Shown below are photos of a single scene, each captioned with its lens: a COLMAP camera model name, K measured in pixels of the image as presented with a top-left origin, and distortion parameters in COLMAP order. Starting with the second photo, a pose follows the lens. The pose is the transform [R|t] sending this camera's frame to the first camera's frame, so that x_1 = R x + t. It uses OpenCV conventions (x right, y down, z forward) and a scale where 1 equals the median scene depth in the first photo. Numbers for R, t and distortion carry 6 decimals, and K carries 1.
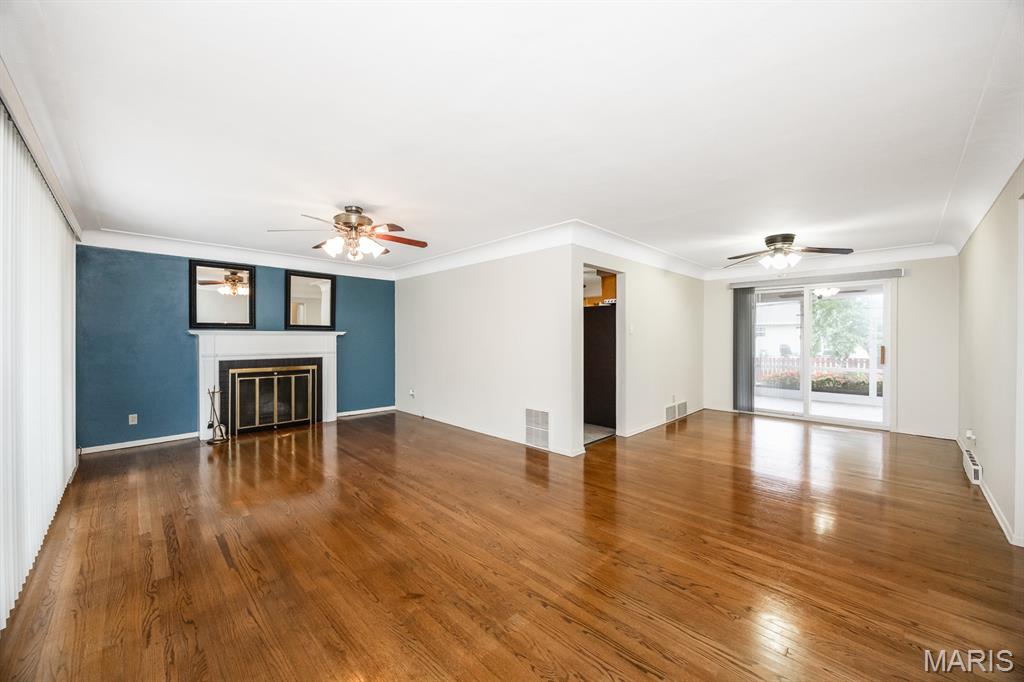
lens RADIAL K [[401.9, 0, 521.5], [0, 401.9, 339.7], [0, 0, 1]] dist [-0.008930, 0.001185]
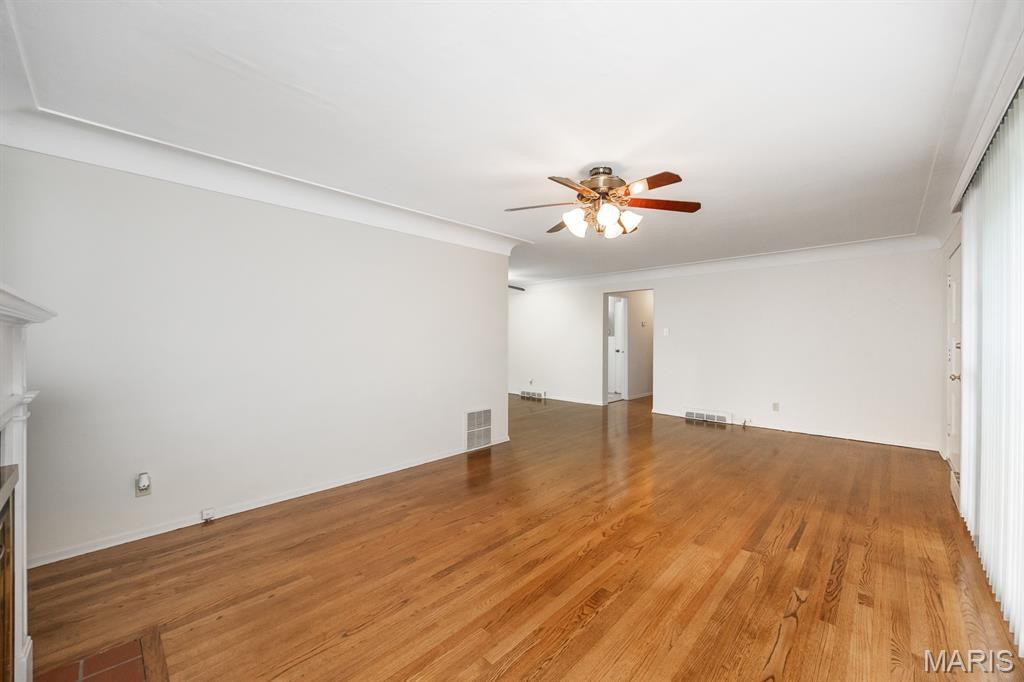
lens RADIAL K [[401.9, 0, 509.0], [0, 401.9, 341.2], [0, 0, 1]] dist [-0.008930, 0.001185]
pose [[-0.037028, -0.003934, 0.999307, -1.647365], [0.005273, 0.999978, 0.004132, 0.002075], [-0.999300, 0.005422, -0.037006, 1.676374]]
